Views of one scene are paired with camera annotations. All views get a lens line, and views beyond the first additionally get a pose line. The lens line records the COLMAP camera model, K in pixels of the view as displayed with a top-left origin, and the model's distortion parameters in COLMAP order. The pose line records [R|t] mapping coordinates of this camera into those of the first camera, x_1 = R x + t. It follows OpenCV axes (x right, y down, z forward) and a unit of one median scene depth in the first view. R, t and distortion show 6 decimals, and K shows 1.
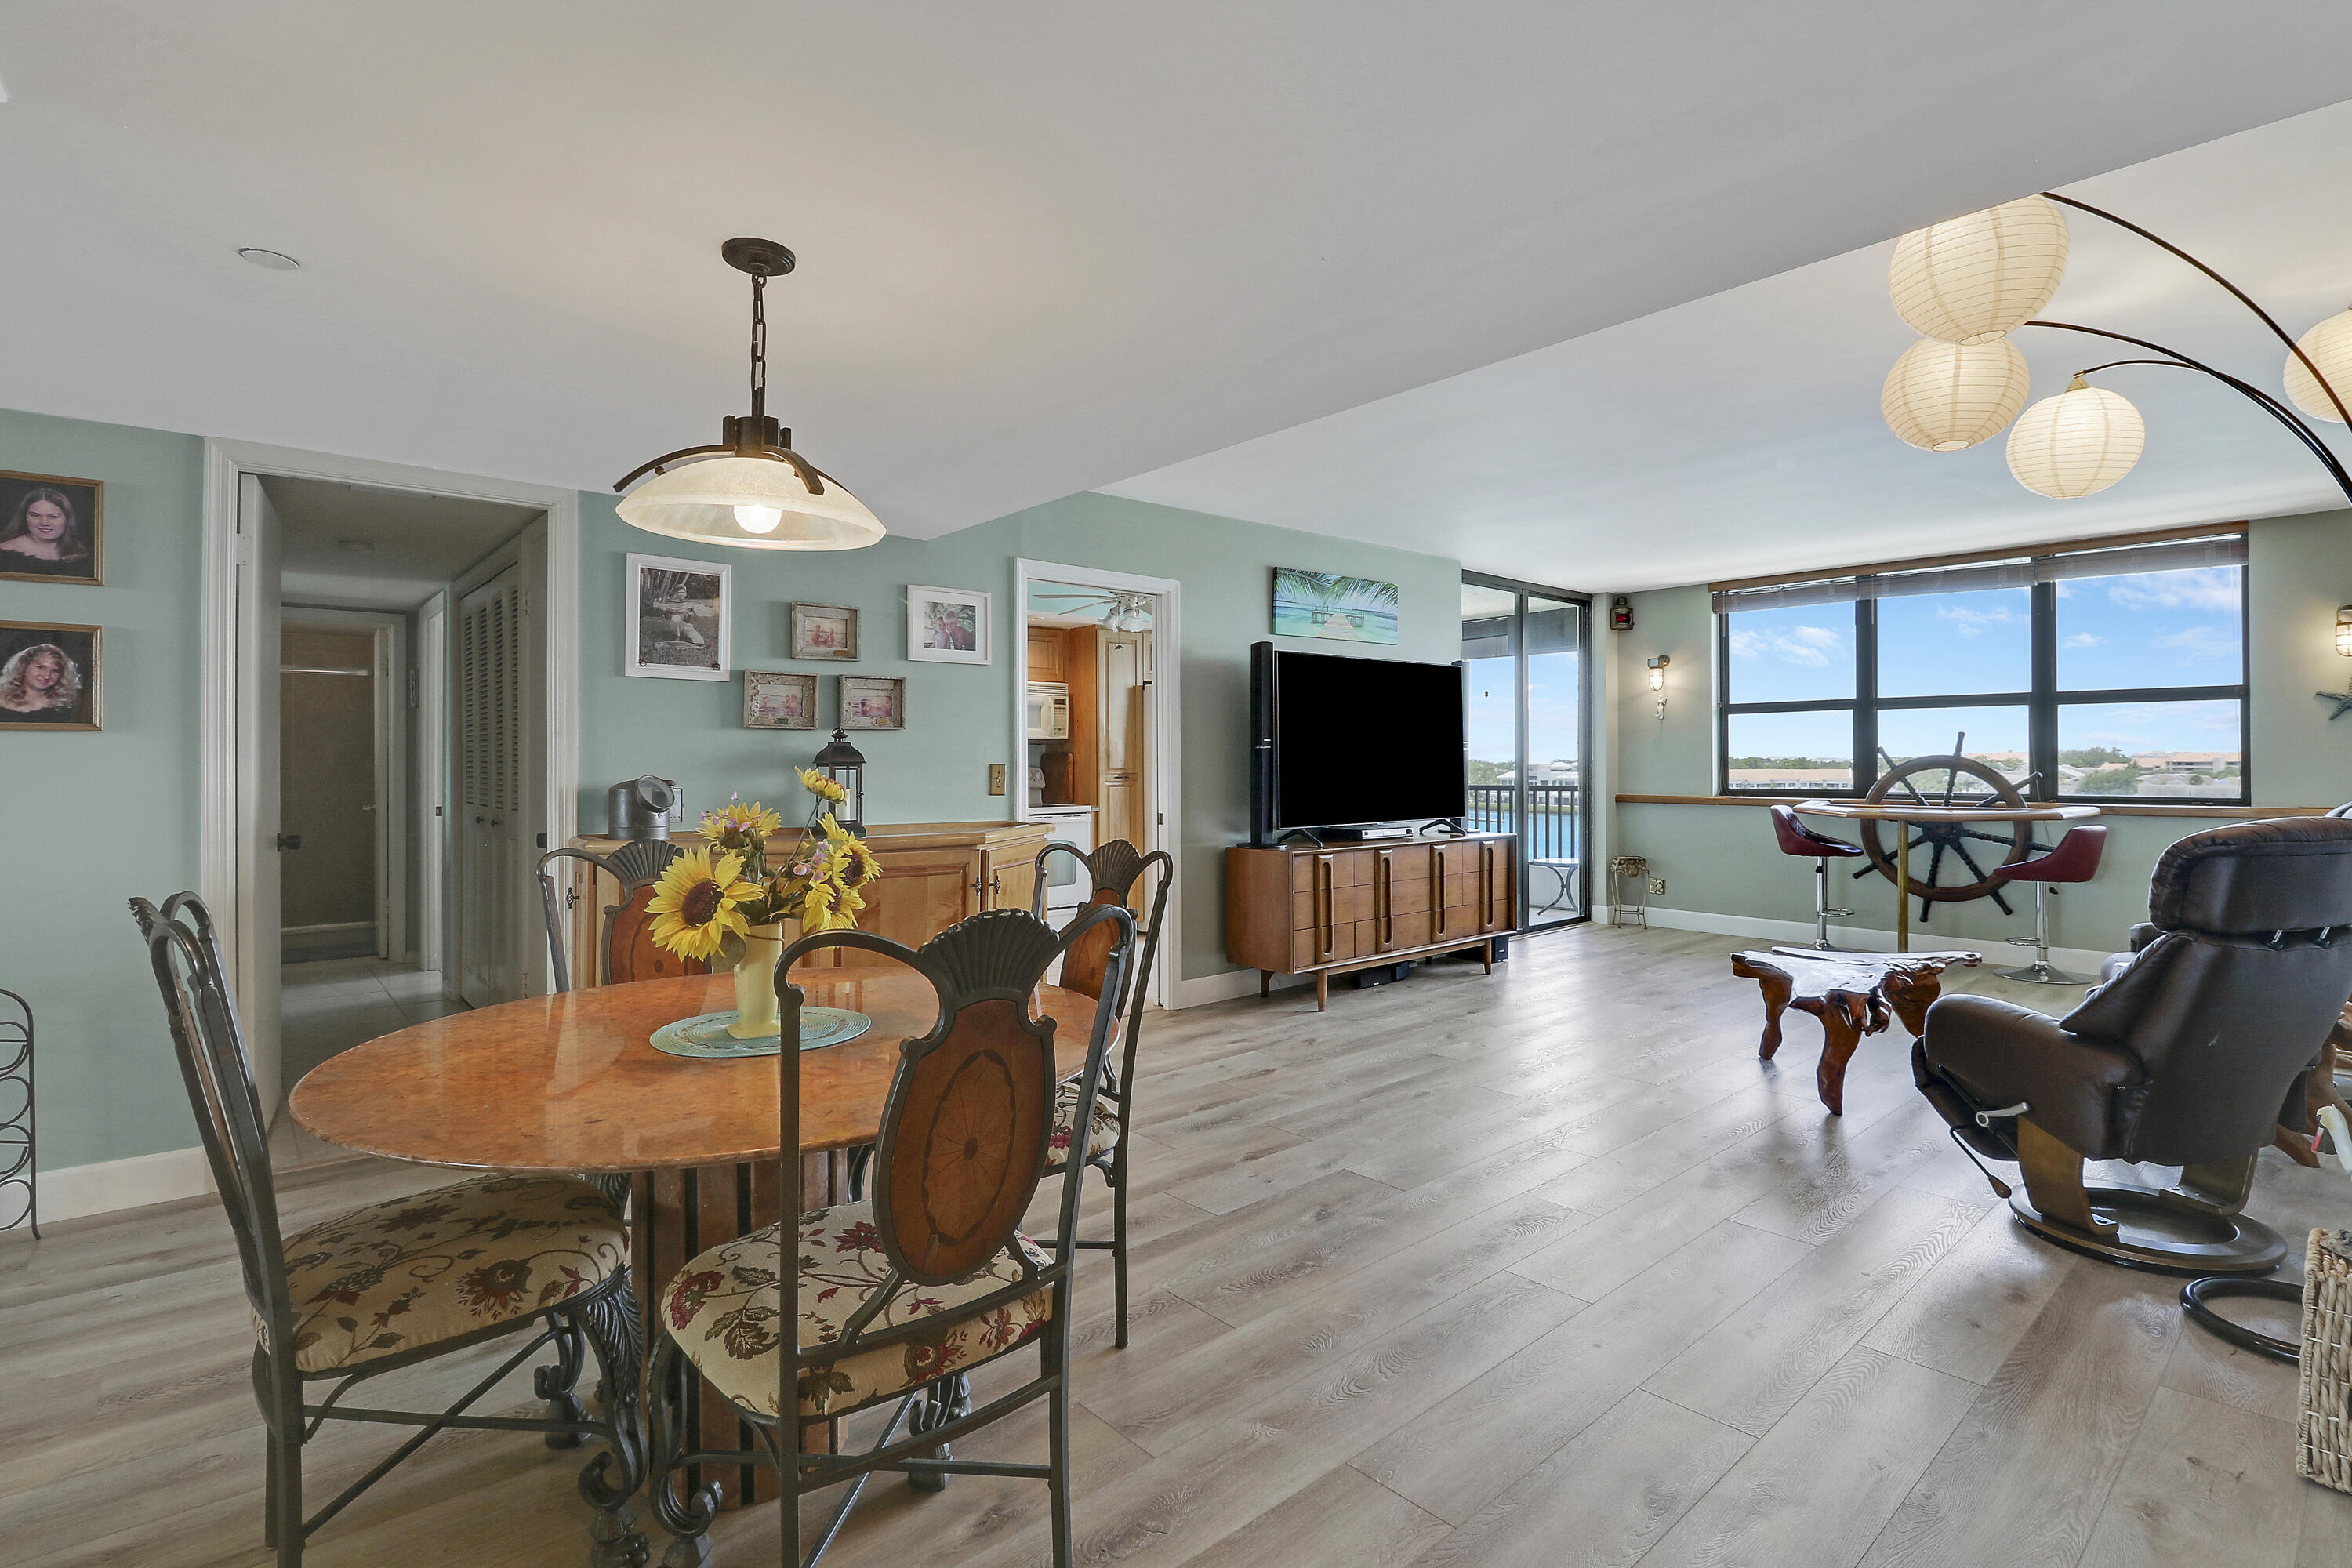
lens RADIAL K [[1114.3, 0, 1197.7], [0, 1114.3, 749.0], [0, 0, 1]] dist [0.003114, -0.003402]
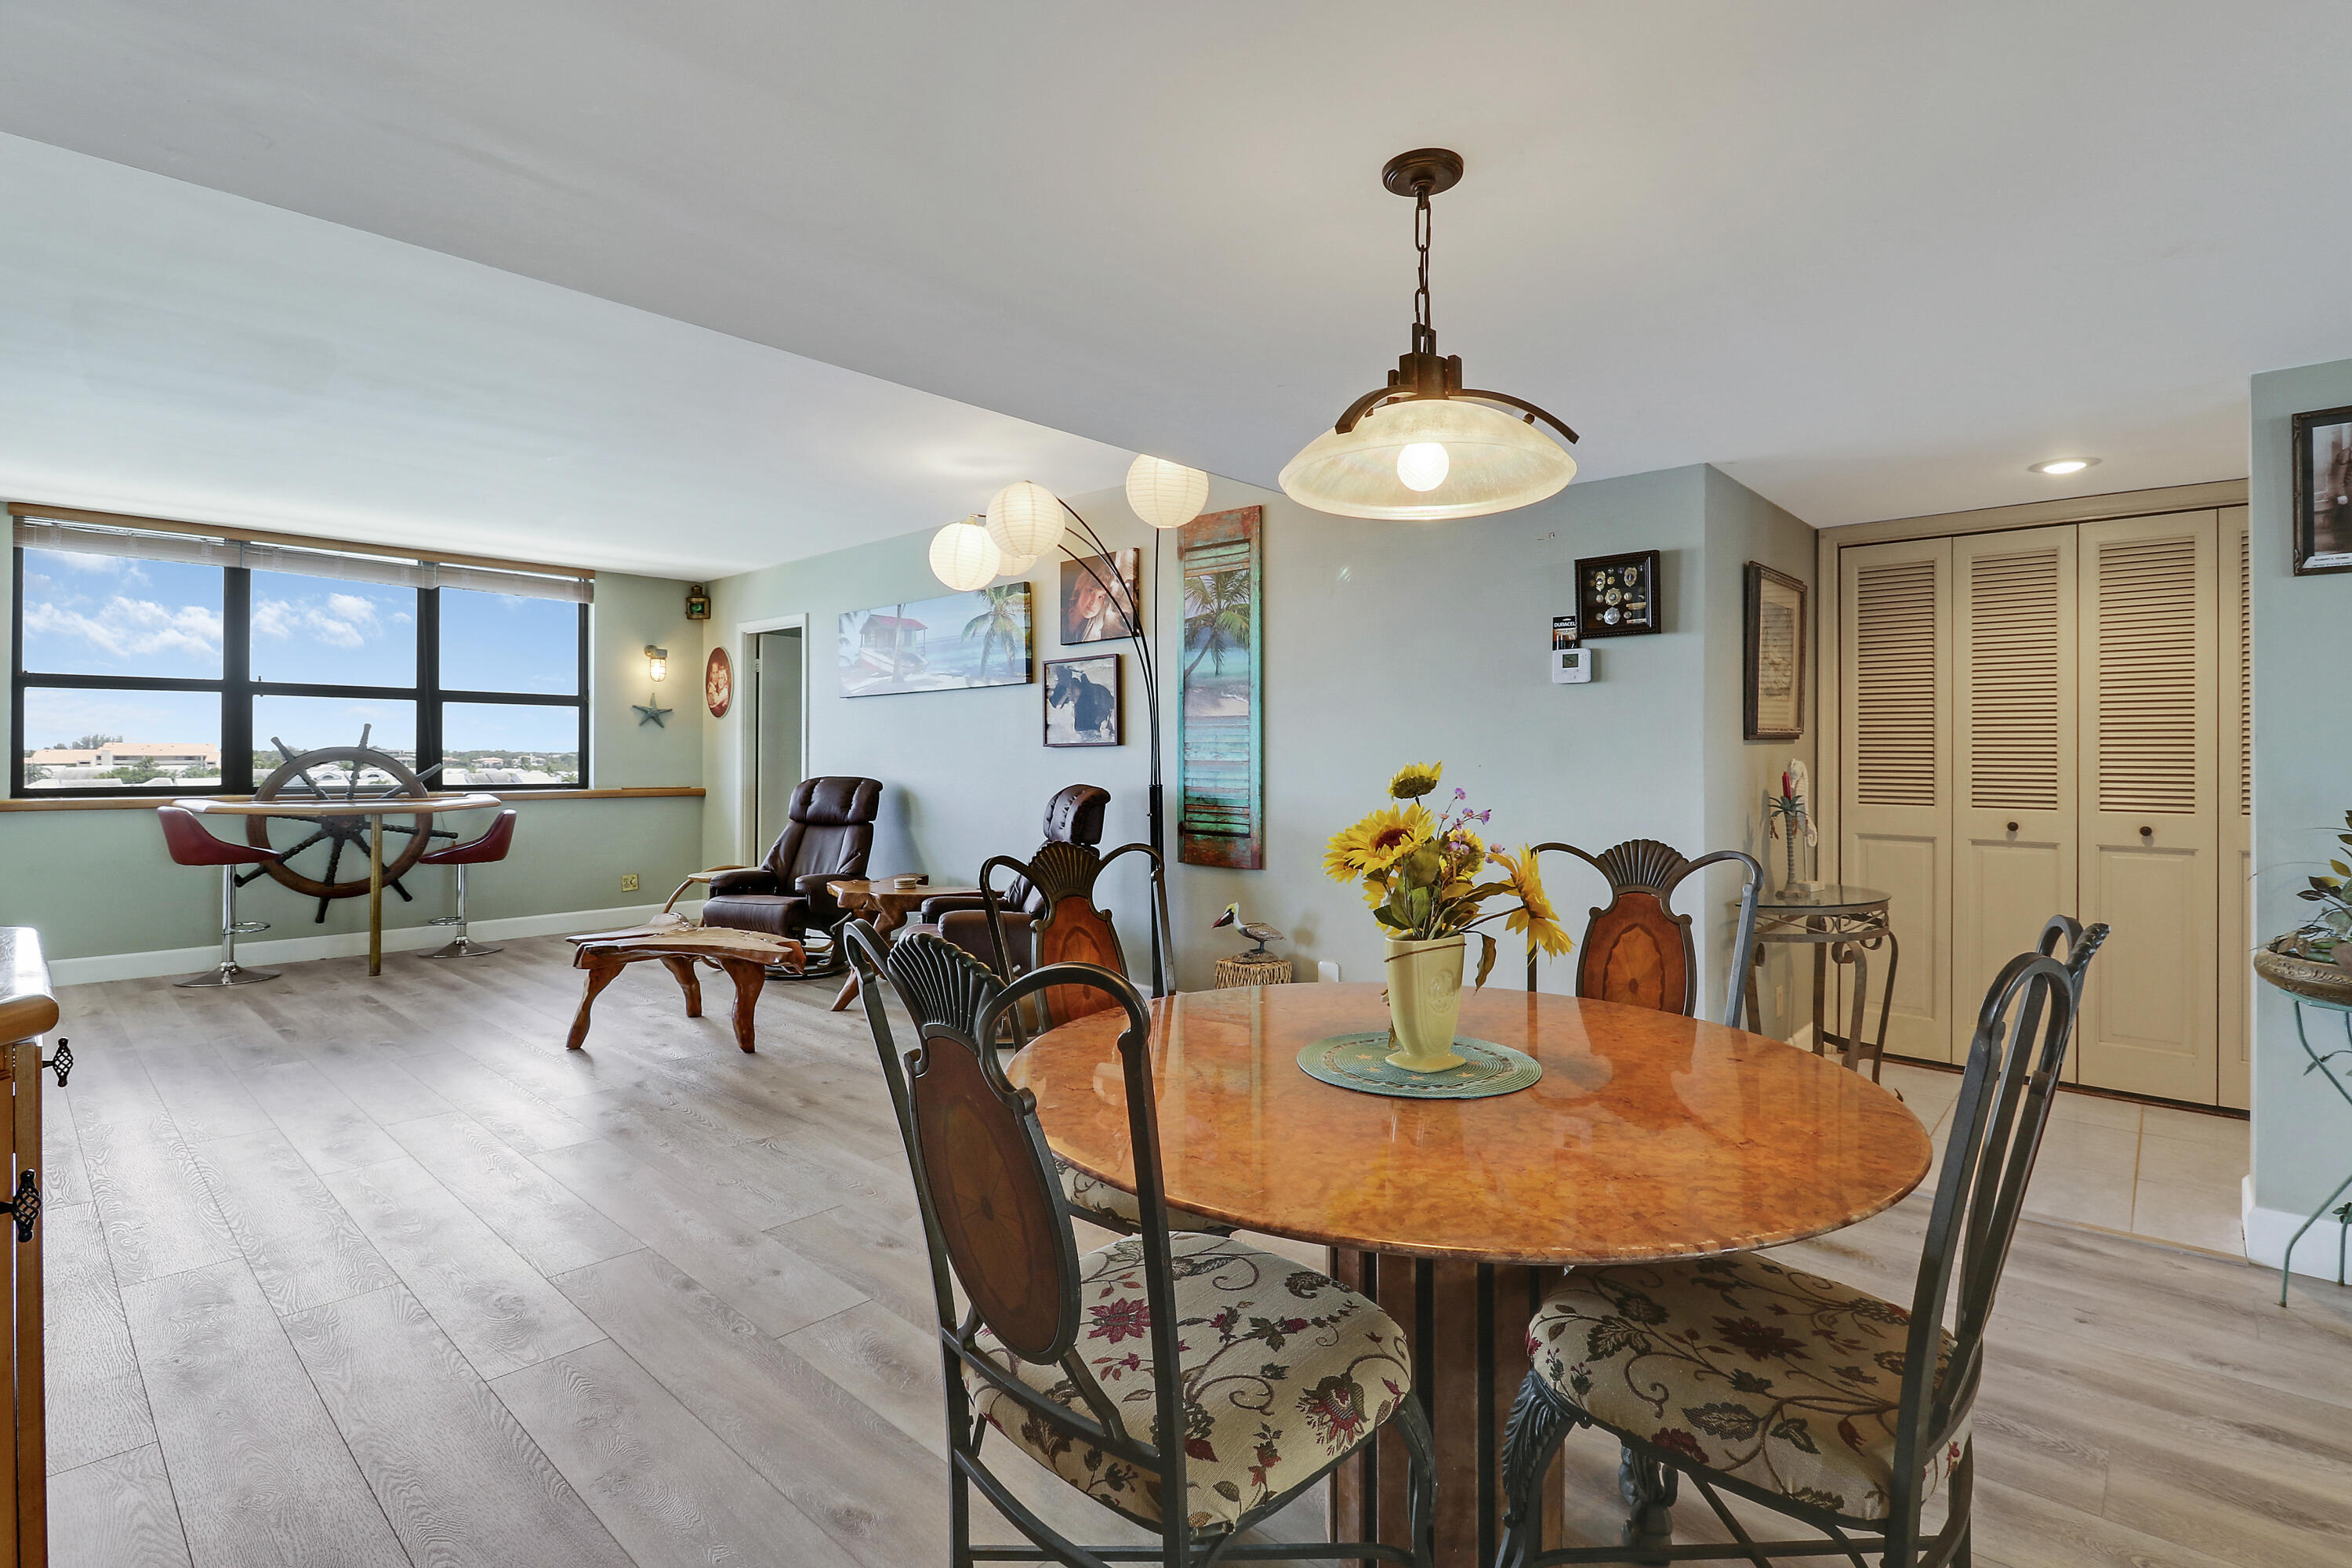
lens RADIAL K [[1114.3, 0, 1164.6], [0, 1114.3, 764.5], [0, 0, 1]] dist [0.003114, -0.003402]
pose [[-0.079288, -0.003889, 0.996844, -0.365712], [-0.017668, 0.999841, 0.002496, 0.005998], [-0.996695, -0.017414, -0.079344, 0.375507]]
